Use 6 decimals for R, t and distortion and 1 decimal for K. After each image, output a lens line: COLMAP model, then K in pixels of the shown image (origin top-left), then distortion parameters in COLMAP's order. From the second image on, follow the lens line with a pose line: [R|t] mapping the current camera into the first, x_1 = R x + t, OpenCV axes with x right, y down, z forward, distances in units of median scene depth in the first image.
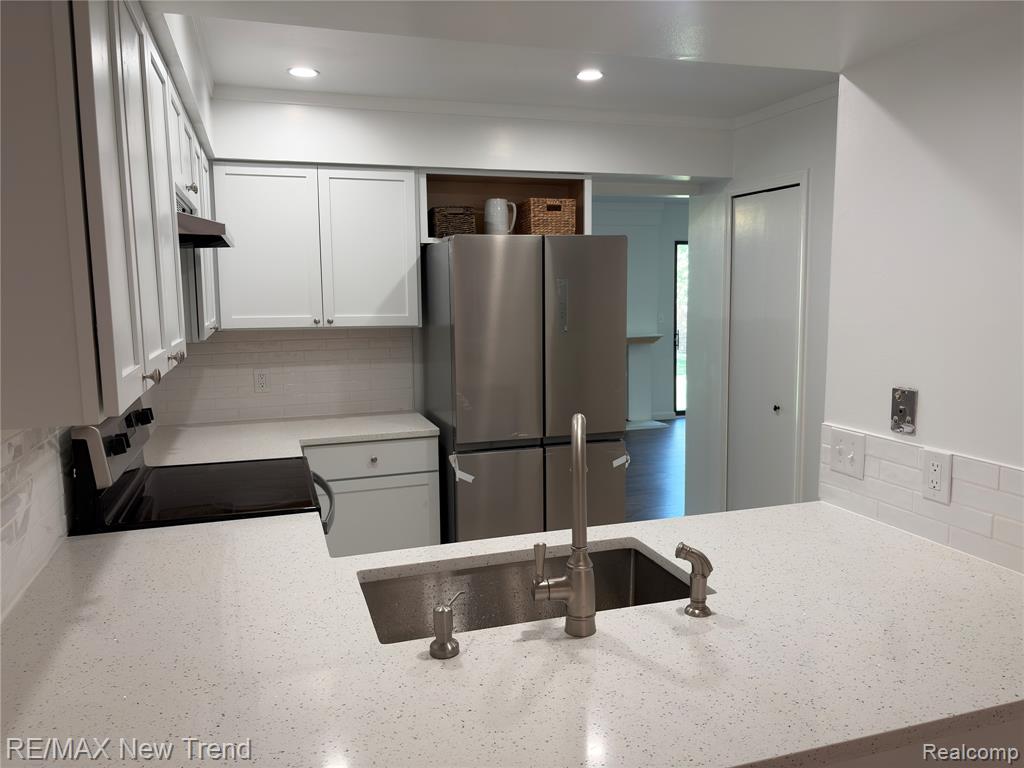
lens RADIAL K [[766.9, 0, 512.0], [0, 766.9, 384.0], [0, 0, 1]] dist [0.045785, -0.003507]
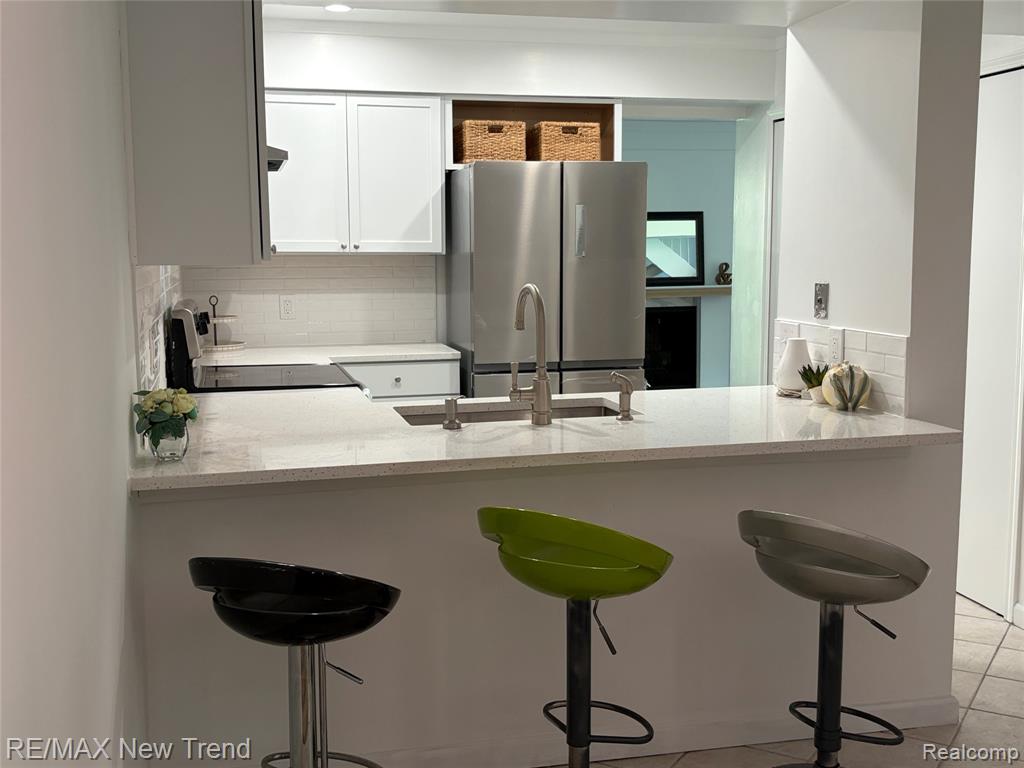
lens RADIAL K [[1084.2, 0, 499.5], [0, 1084.2, 401.4], [0, 0, 1]] dist [0.143255, -0.389513]
pose [[0.997287, 0.016885, -0.071651, 0.063000], [-0.015325, 0.999635, 0.022264, 0.092746], [0.072001, -0.021106, 0.997181, -0.452598]]
